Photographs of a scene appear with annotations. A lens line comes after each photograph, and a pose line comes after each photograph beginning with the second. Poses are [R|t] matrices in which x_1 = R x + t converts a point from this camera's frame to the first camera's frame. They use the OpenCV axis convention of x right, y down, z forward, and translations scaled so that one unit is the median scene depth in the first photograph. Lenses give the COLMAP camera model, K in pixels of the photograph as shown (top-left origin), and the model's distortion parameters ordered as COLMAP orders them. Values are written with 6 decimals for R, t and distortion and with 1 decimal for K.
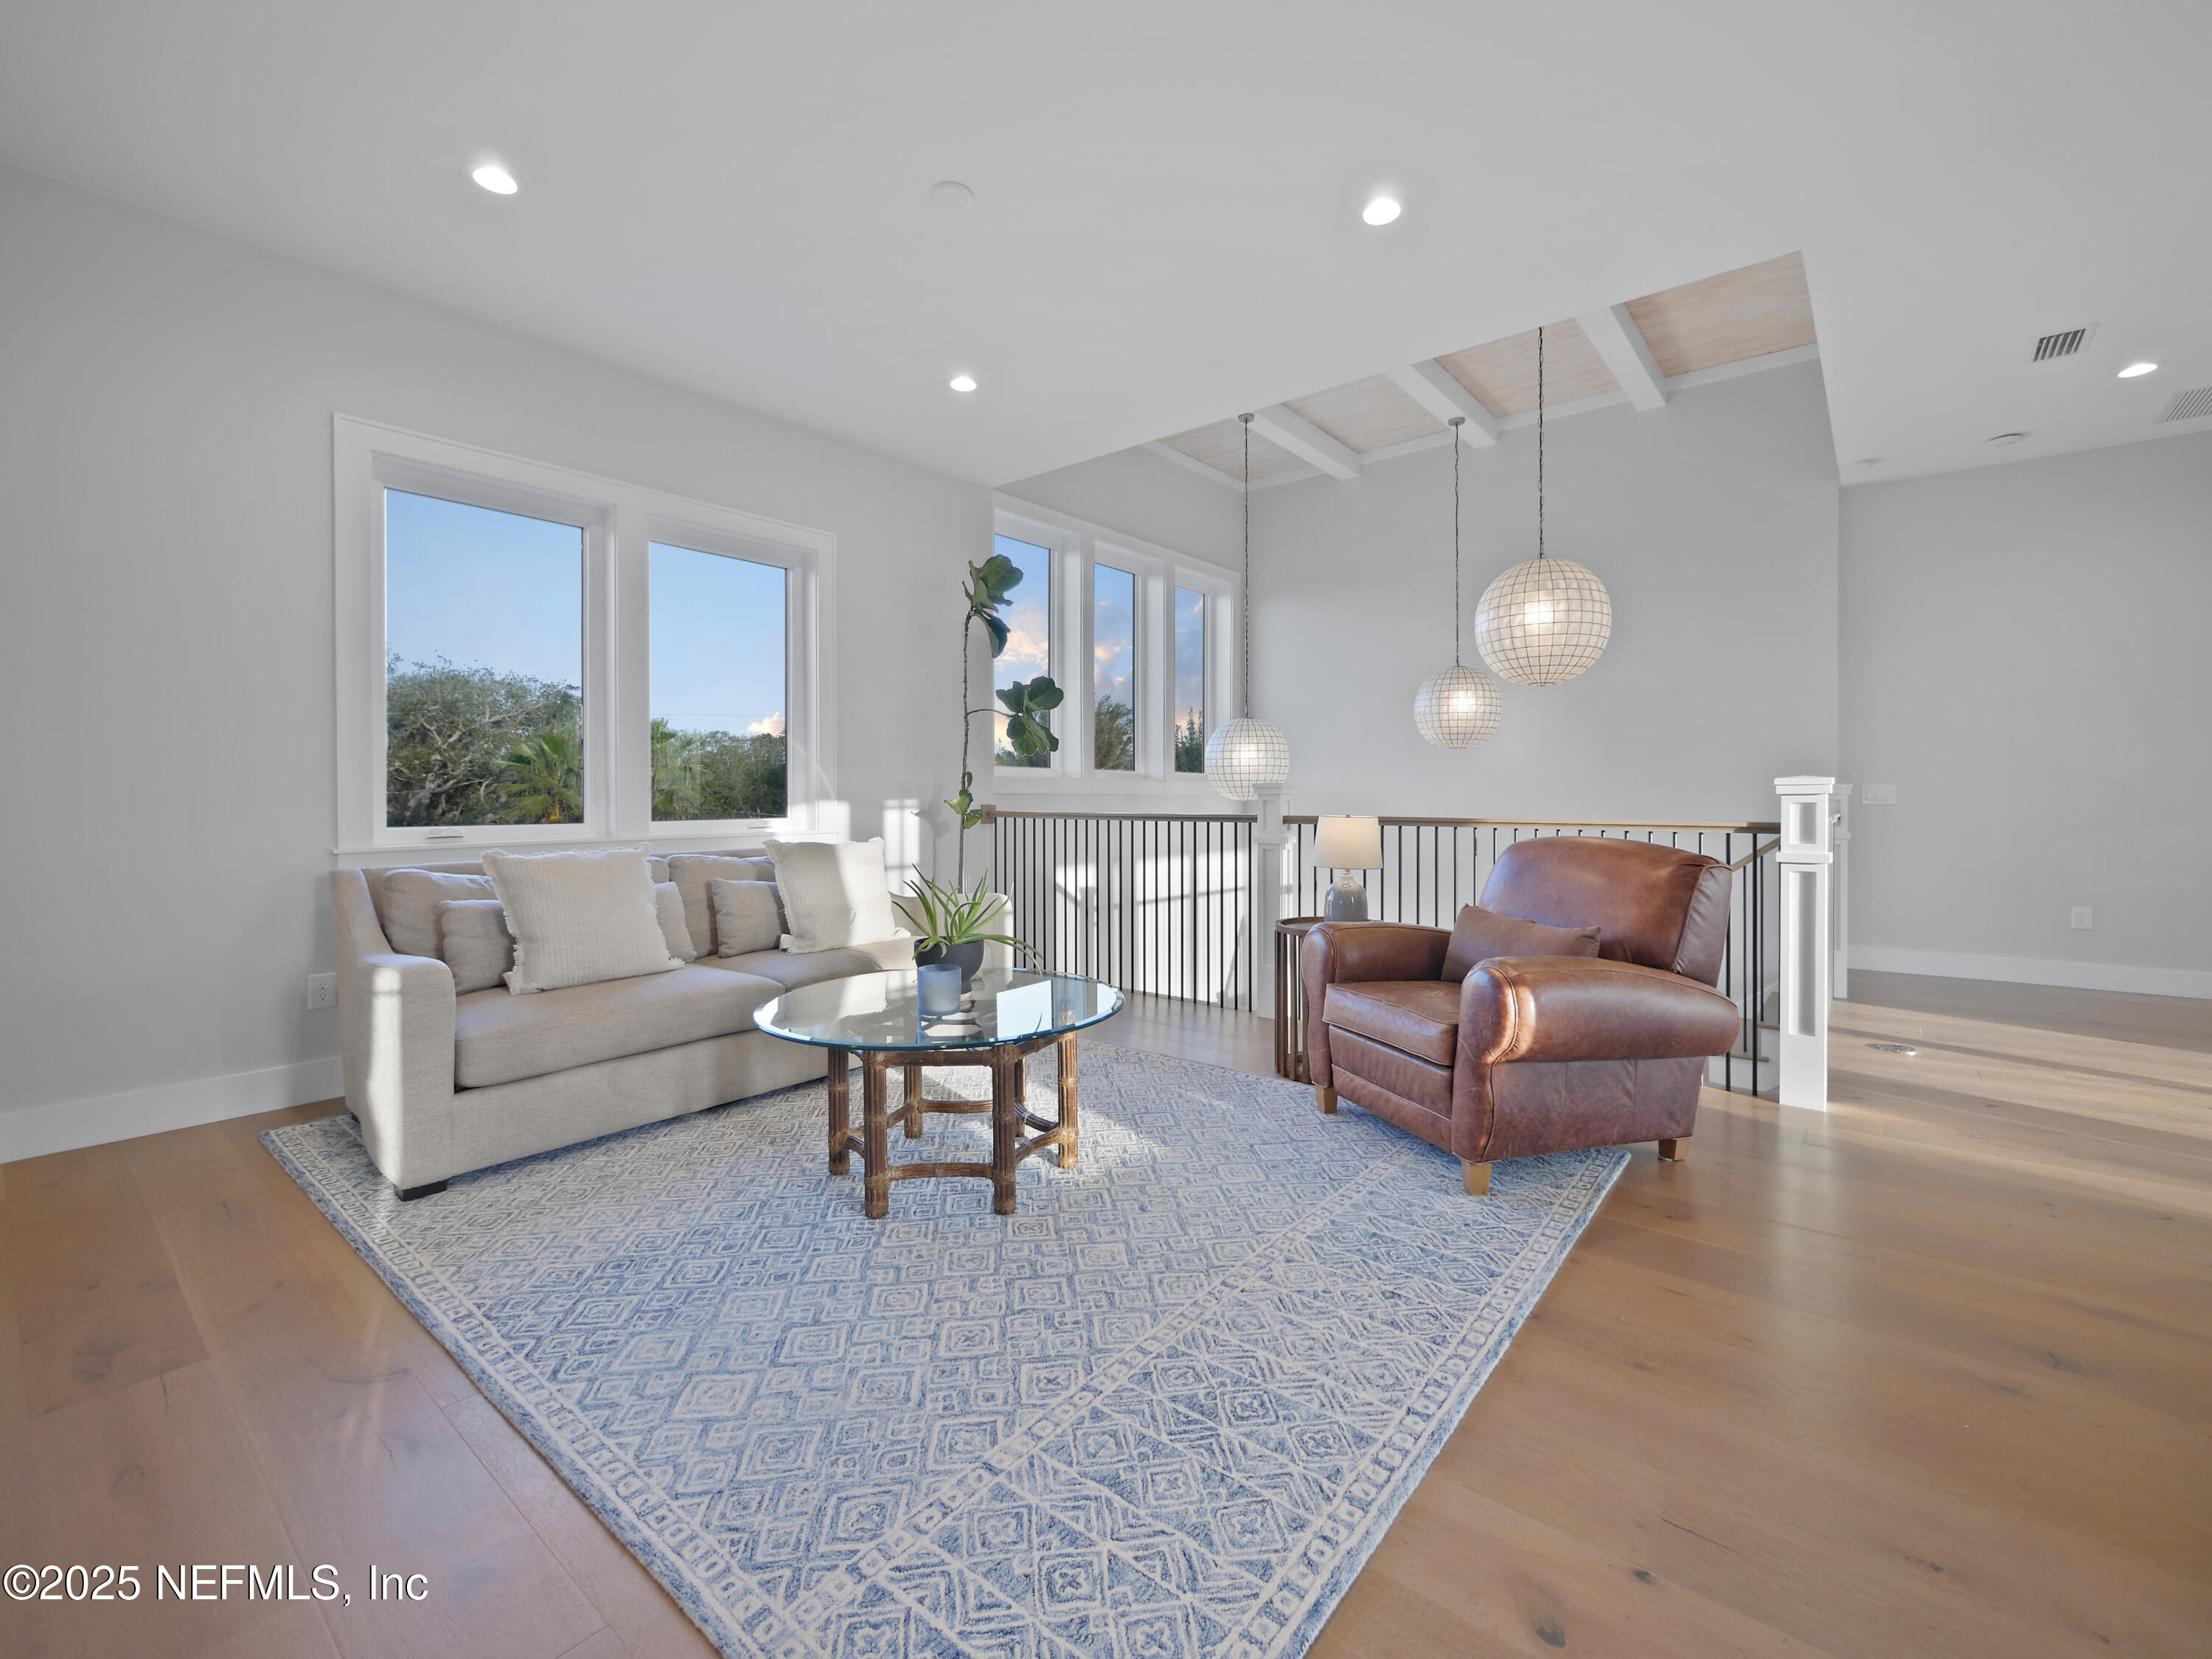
lens RADIAL K [[942.1, 0, 1117.0], [0, 942.1, 821.4], [0, 0, 1]] dist [-0.018507, 0.000071]
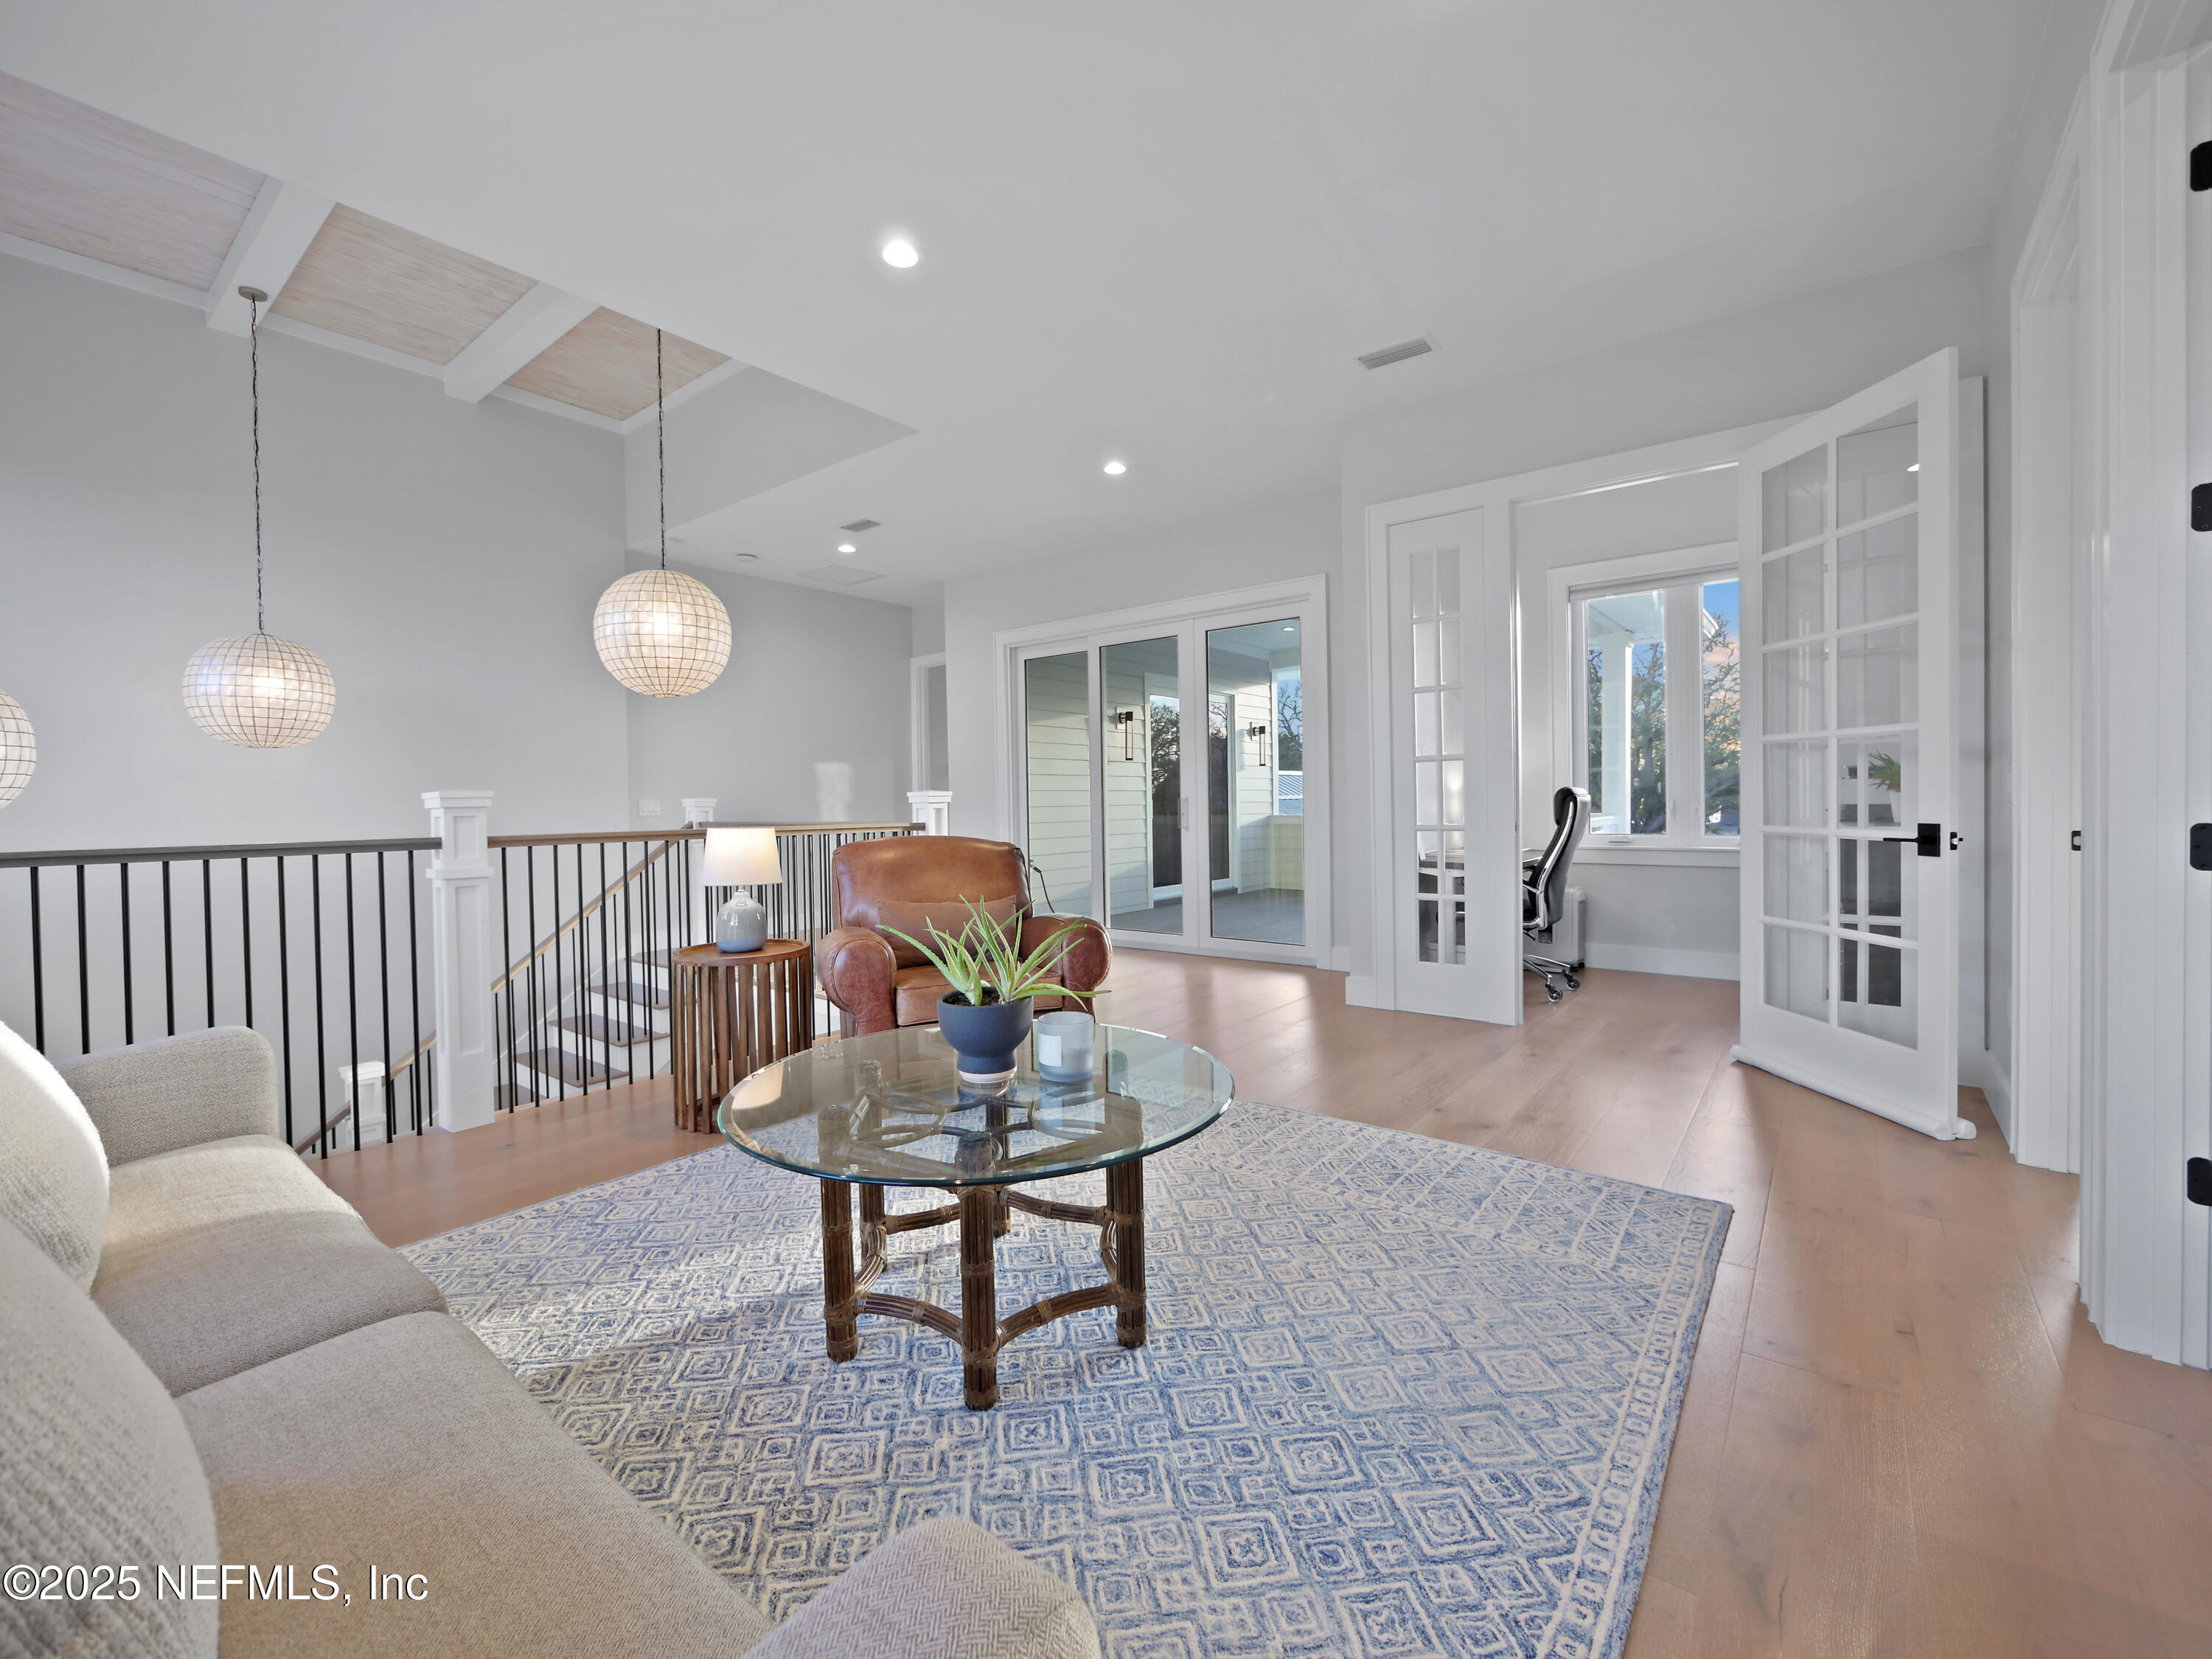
lens RADIAL K [[942.1, 0, 1117.0], [0, 942.1, 821.4], [0, 0, 1]] dist [-0.018507, 0.000071]
pose [[-0.020705, -0.022998, 0.999521, -1.343810], [0.048670, 0.998527, 0.023984, -0.027975], [-0.998600, 0.049143, -0.019555, 1.344179]]
